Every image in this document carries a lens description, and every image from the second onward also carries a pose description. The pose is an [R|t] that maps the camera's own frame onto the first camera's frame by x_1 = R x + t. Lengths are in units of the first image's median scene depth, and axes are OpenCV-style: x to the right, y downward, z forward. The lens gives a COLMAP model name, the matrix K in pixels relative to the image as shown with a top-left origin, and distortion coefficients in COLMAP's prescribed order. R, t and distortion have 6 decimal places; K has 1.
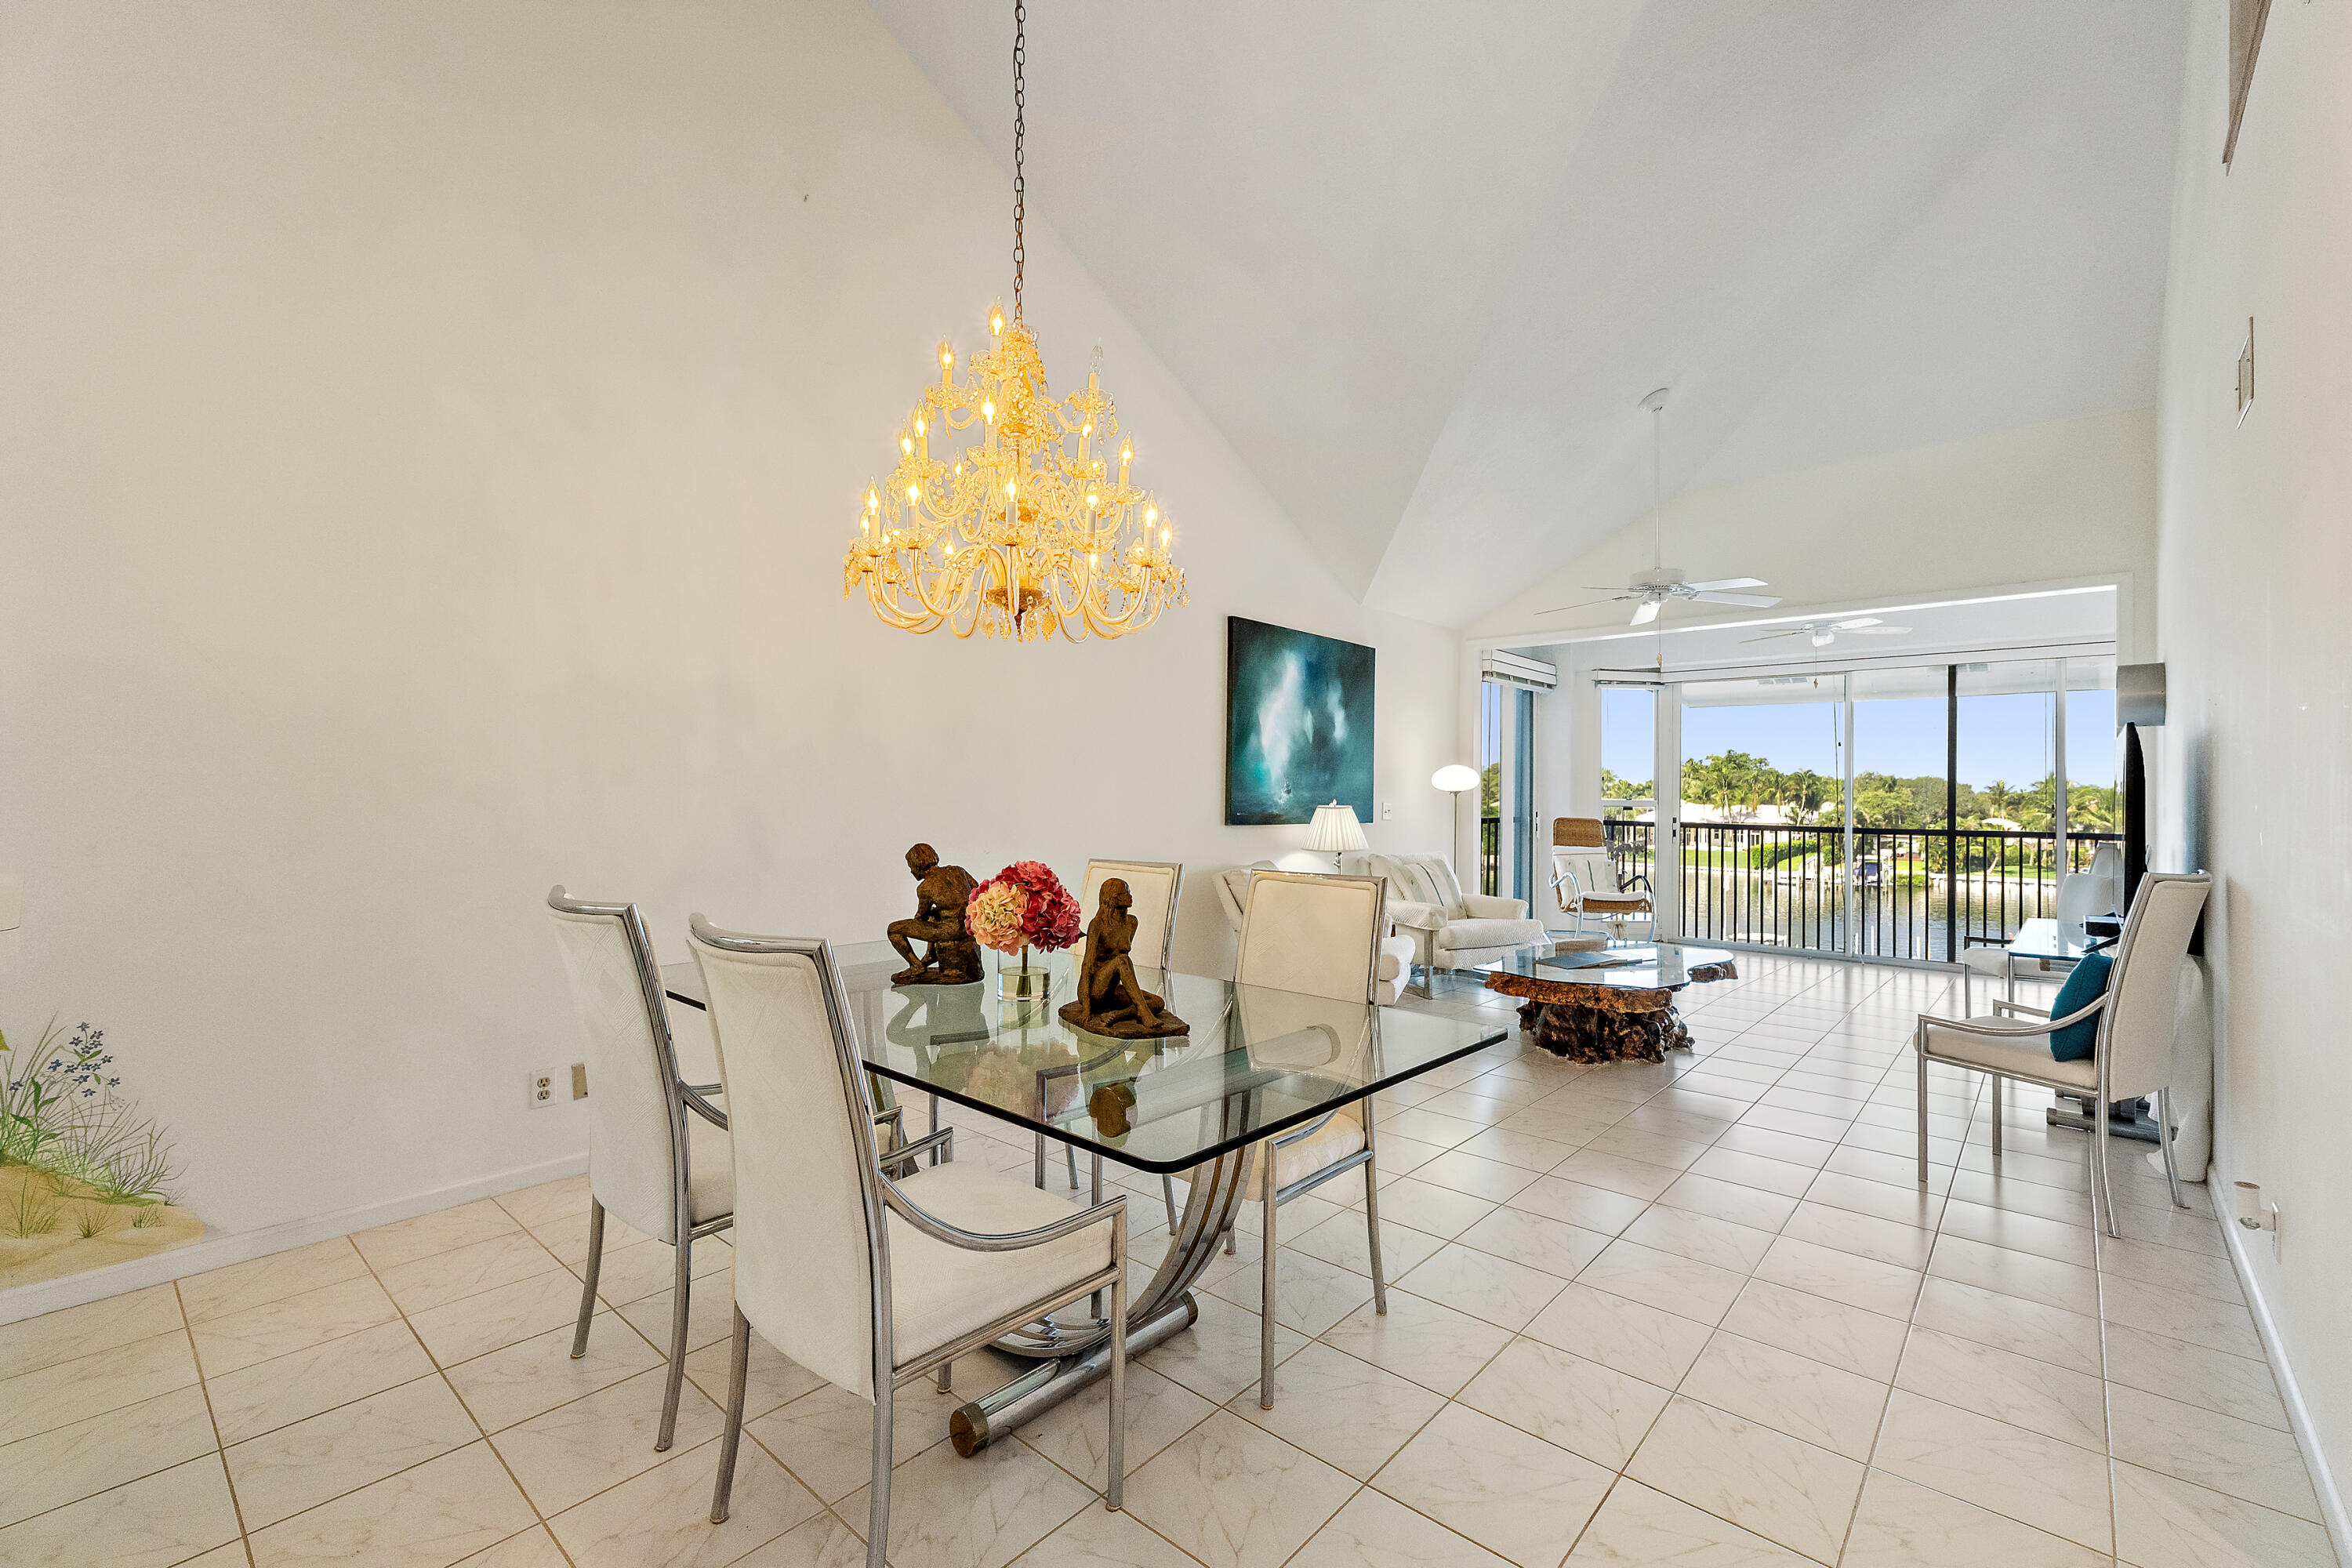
lens RADIAL K [[983.3, 0, 1192.1], [0, 983.3, 787.9], [0, 0, 1]] dist [0.008824, -0.000966]
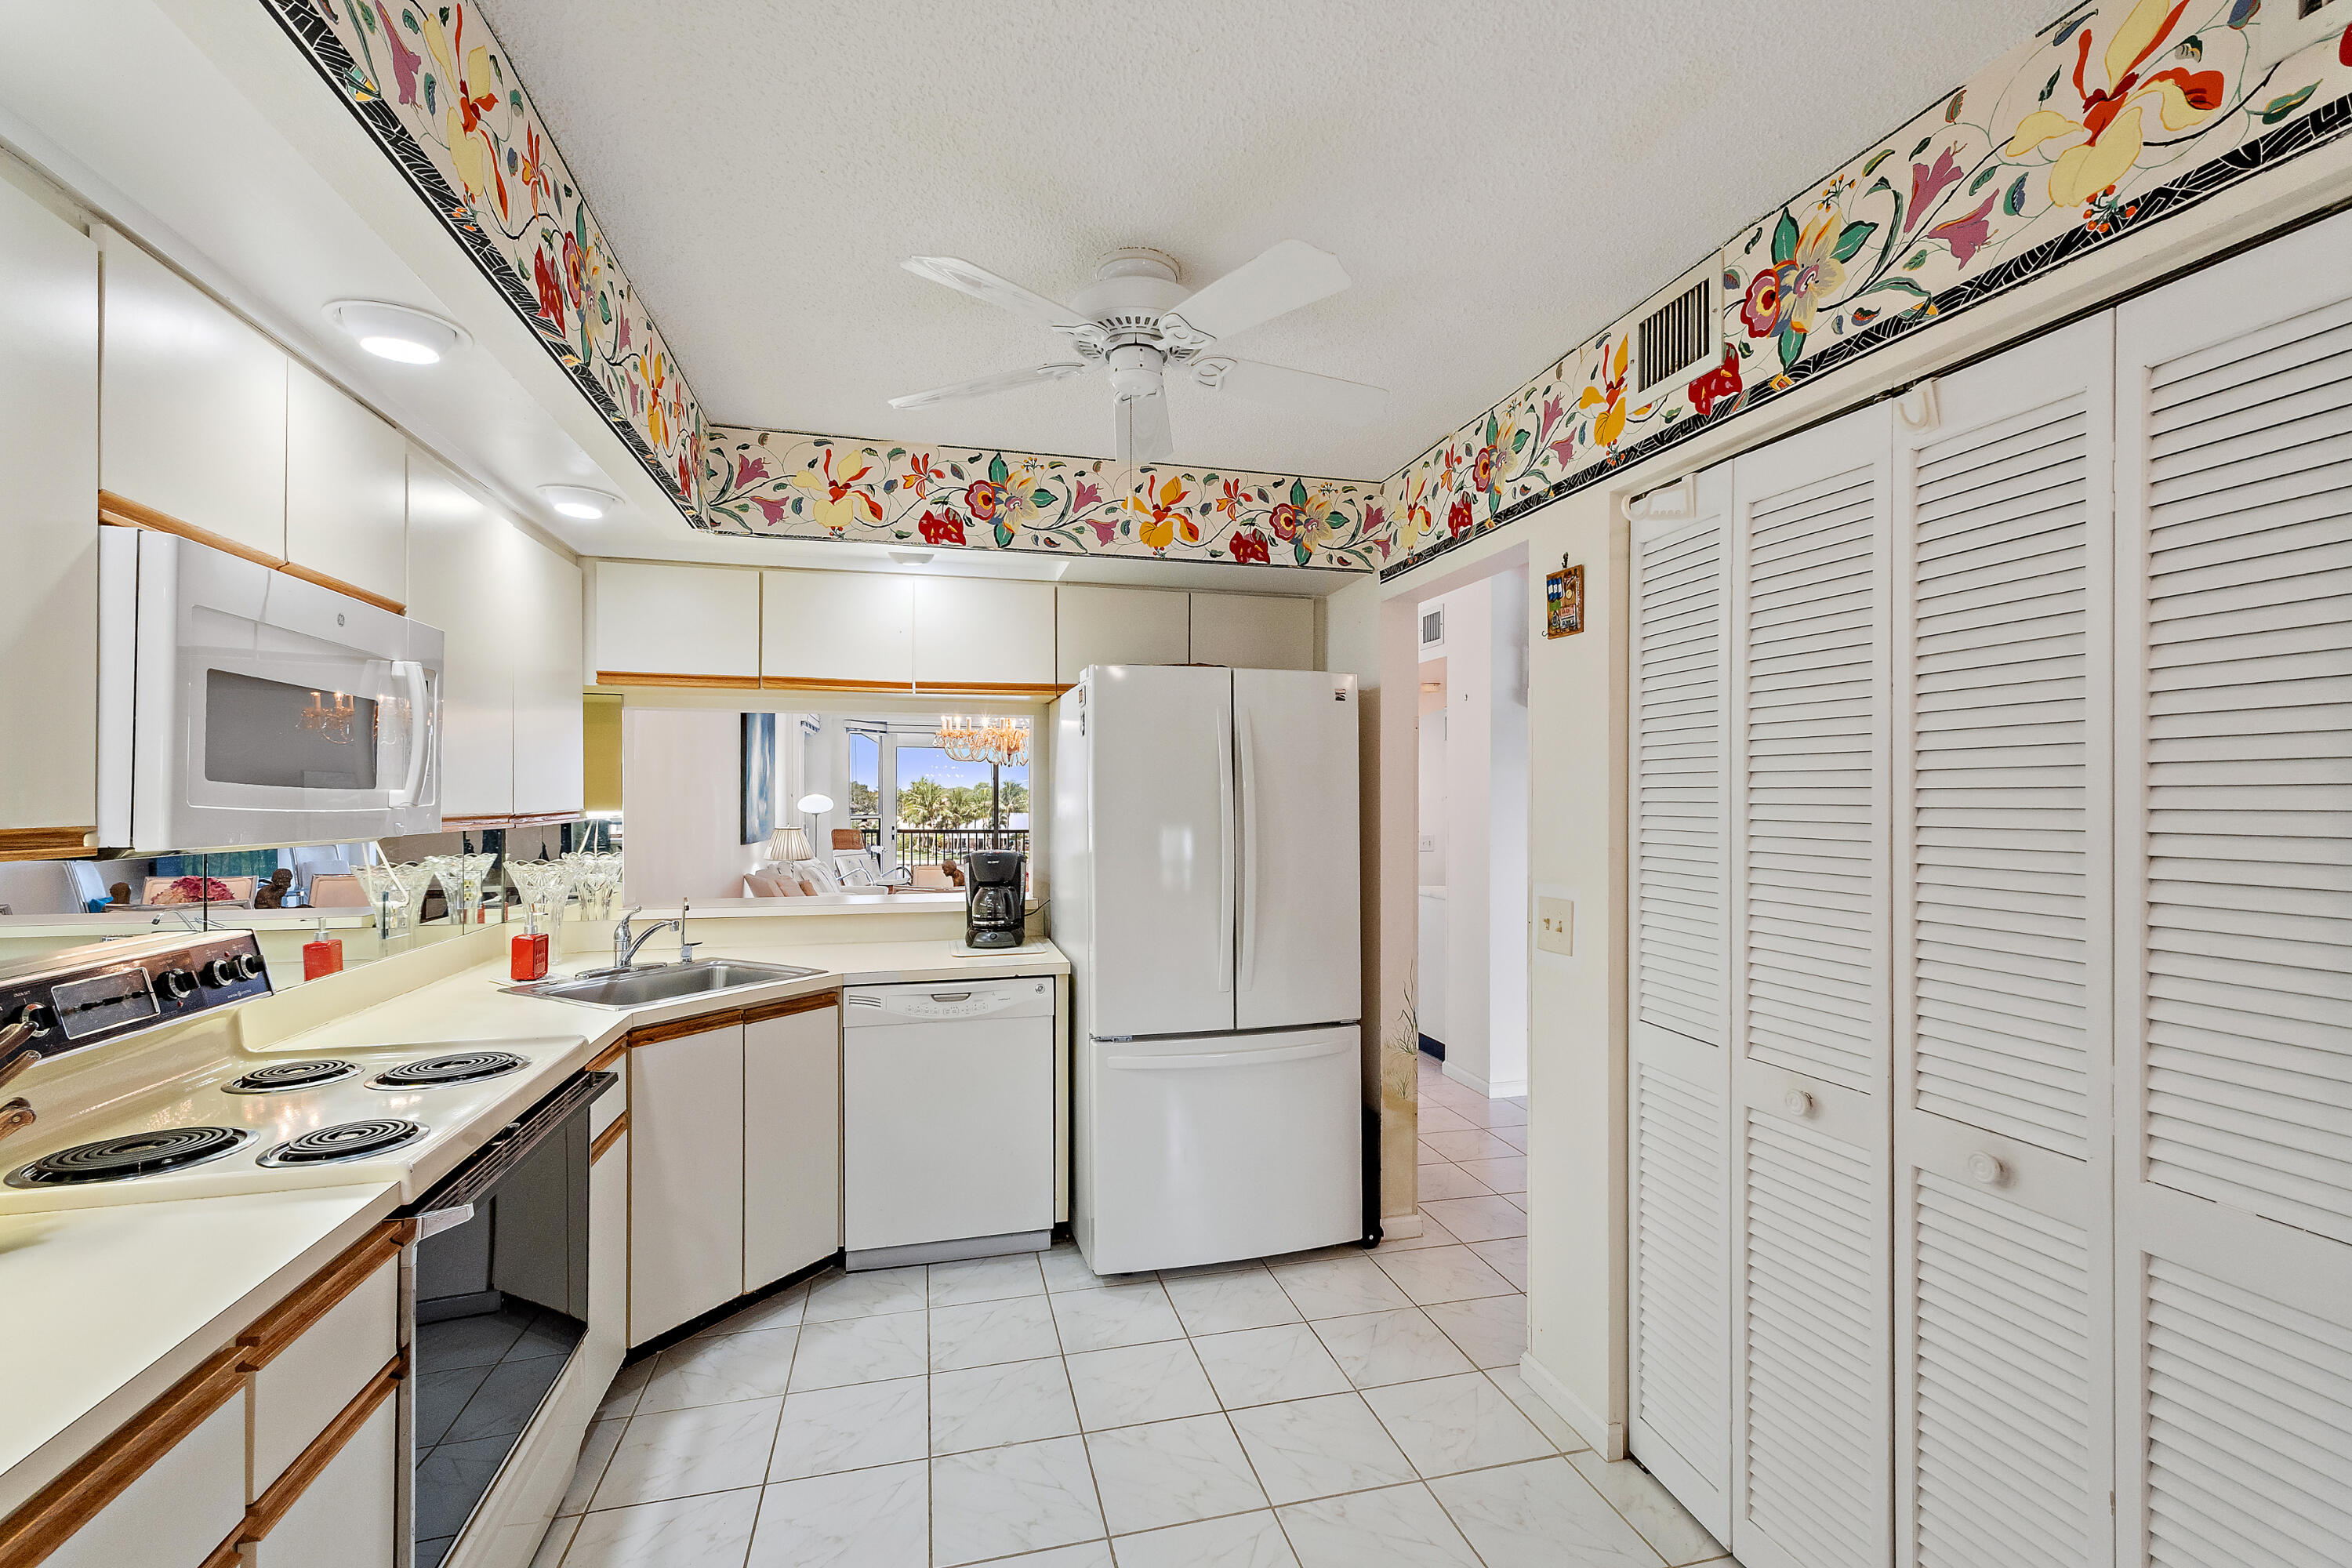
lens RADIAL K [[1015.7, 0, 1184.4], [0, 1015.7, 805.5], [0, 0, 1]] dist [0.007925, -0.000218]
pose [[0.556863, -0.010117, 0.830543, -0.578233], [-0.006878, 0.999835, 0.016791, -0.031866], [-0.830576, -0.015063, 0.556702, -0.203009]]
